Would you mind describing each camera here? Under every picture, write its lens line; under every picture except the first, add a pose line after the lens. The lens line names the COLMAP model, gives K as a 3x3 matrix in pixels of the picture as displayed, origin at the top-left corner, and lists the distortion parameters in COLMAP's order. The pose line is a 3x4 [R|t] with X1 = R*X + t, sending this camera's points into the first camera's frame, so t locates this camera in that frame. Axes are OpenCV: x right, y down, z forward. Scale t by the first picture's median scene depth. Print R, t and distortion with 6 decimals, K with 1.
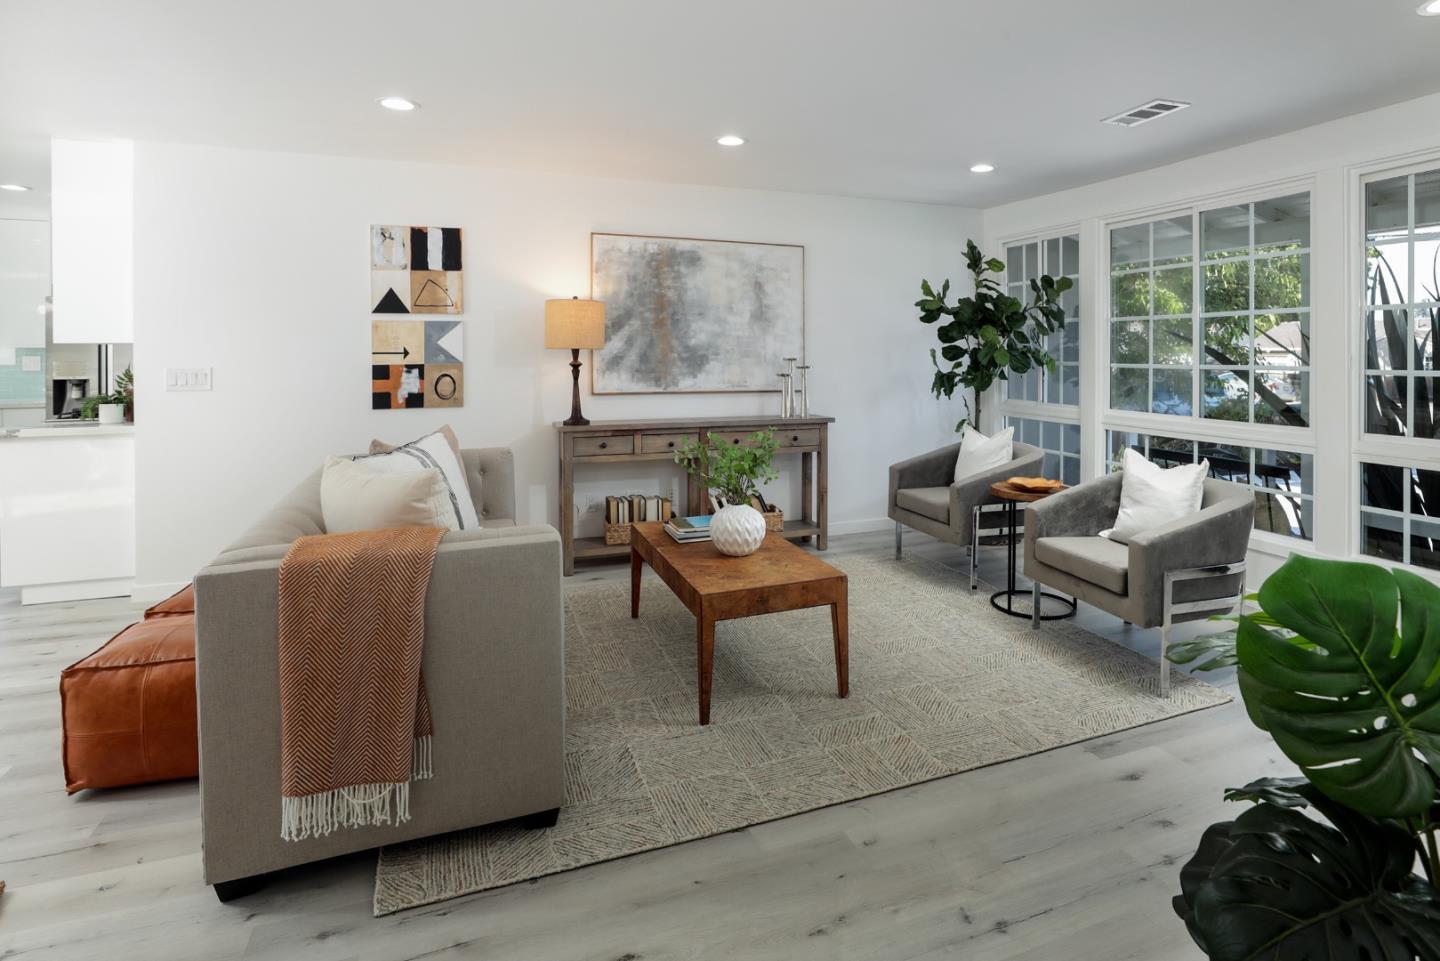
lens RADIAL K [[750.3, 0, 760.1], [0, 750.3, 365.4], [0, 0, 1]] dist [-0.029267, 0.000583]
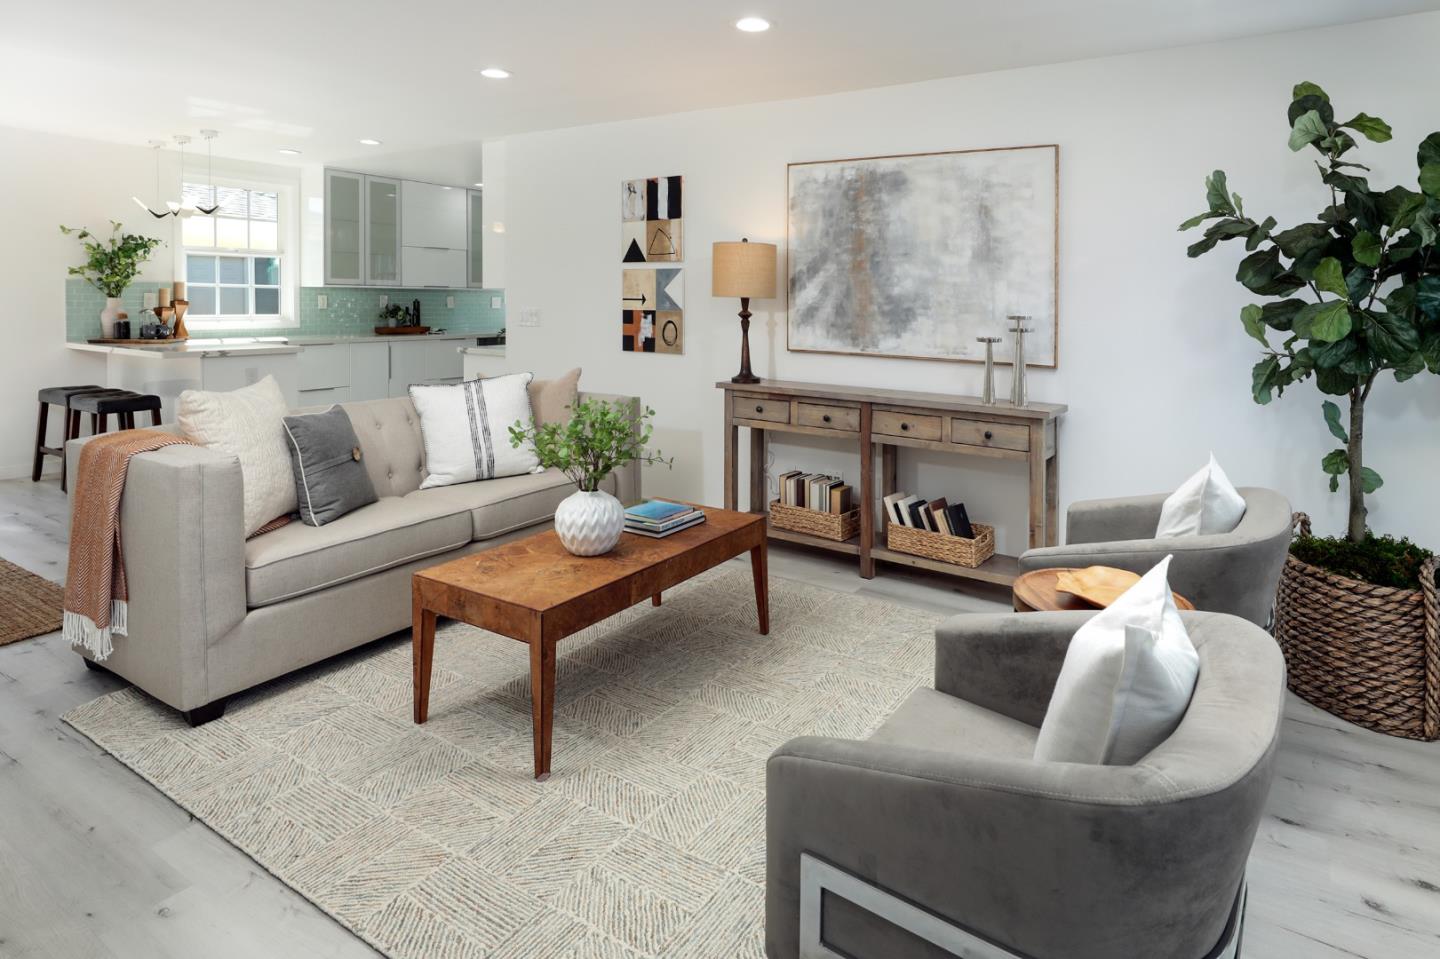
lens RADIAL K [[806.0, 0, 779.8], [0, 806.0, 327.8], [0, 0, 1]] dist [-0.007898, -0.000991]
pose [[0.612463, 0.040848, -0.789443, 0.505221], [-0.032827, 0.999117, 0.026229, -0.011759], [0.789817, 0.009851, 0.613263, 0.415467]]
